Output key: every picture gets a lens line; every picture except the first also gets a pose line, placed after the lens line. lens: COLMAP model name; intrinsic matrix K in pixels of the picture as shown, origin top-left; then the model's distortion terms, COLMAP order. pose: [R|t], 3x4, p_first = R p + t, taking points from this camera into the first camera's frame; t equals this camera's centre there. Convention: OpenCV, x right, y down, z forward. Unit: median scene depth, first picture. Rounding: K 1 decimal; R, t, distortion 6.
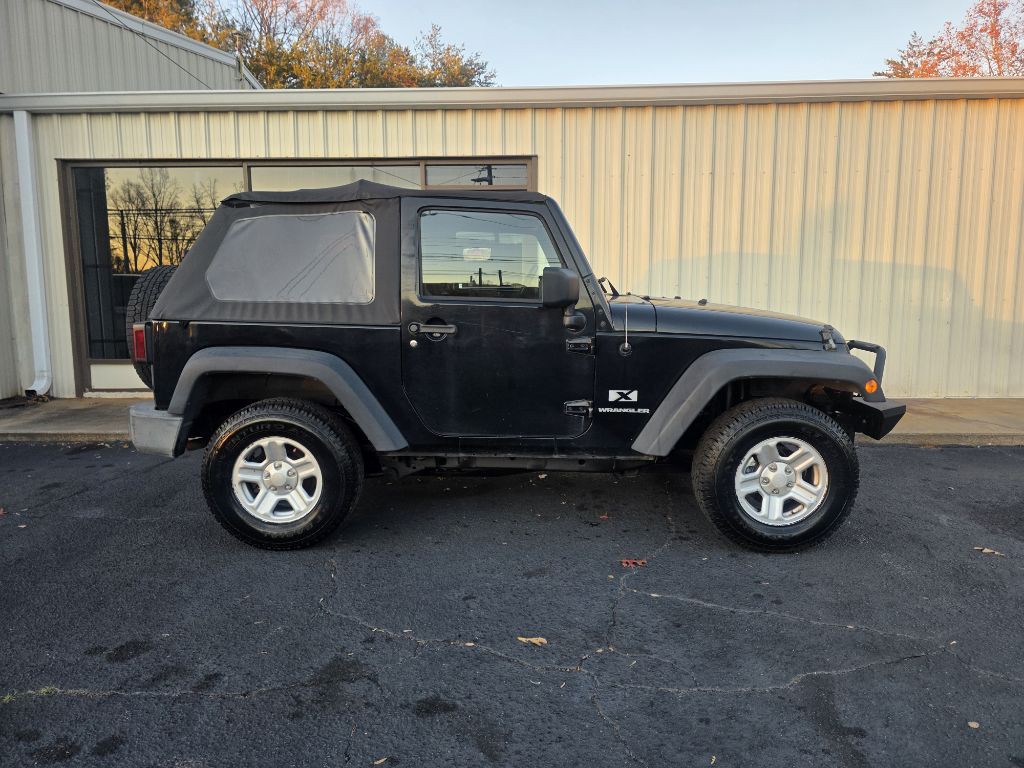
lens RADIAL K [[694.6, 0, 512.0], [0, 694.6, 384.0], [0, 0, 1]] dist [0.053839, -0.049786]
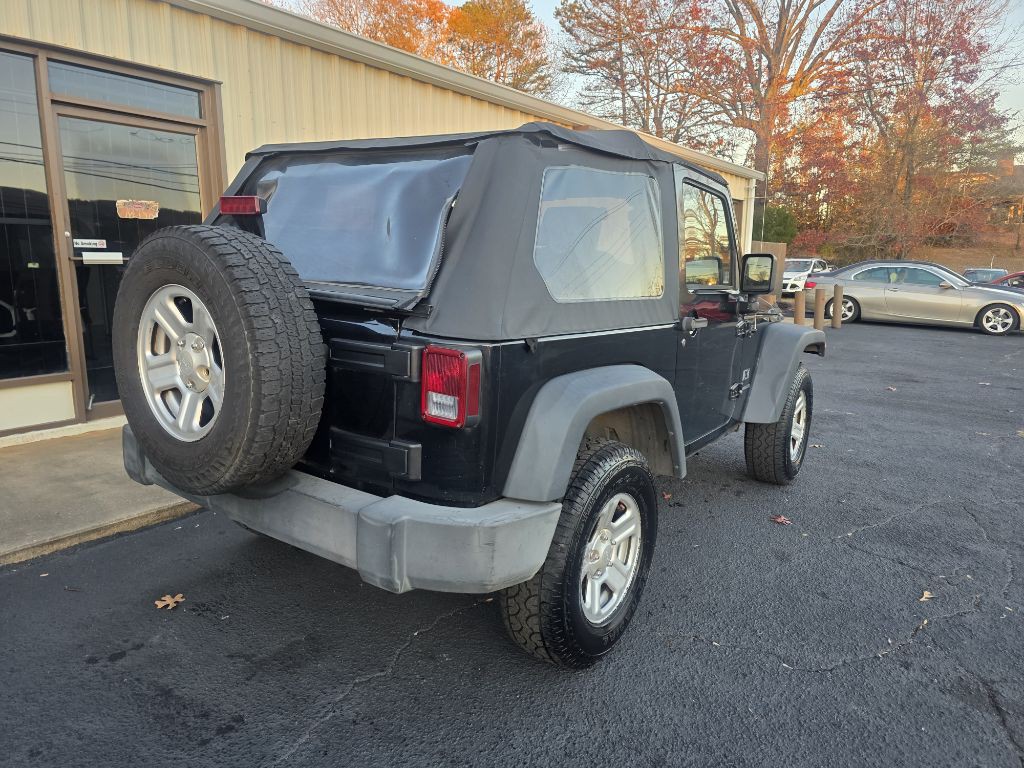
lens RADIAL K [[694.6, 0, 512.0], [0, 694.6, 384.0], [0, 0, 1]] dist [0.053839, -0.049786]
pose [[0.568664, -0.135960, 0.811256, -1.020980], [0.097278, 0.990440, 0.097802, -0.120491], [-0.816797, 0.023301, 0.576454, 0.746091]]
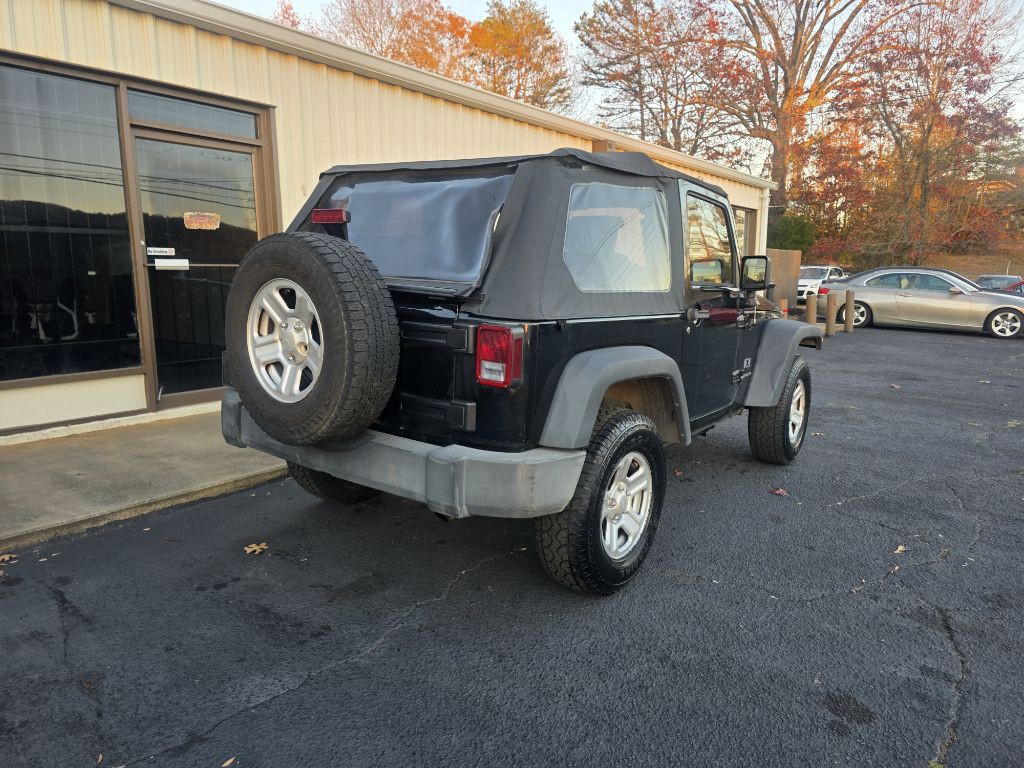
lens RADIAL K [[691.0, 0, 521.7], [0, 691.0, 383.7], [0, 0, 1]] dist [0.048062, -0.044055]
pose [[0.580523, -0.126706, 0.804325, -1.160330], [0.100277, 0.991424, 0.083805, -0.097480], [-0.808046, 0.032004, 0.588250, 0.671382]]
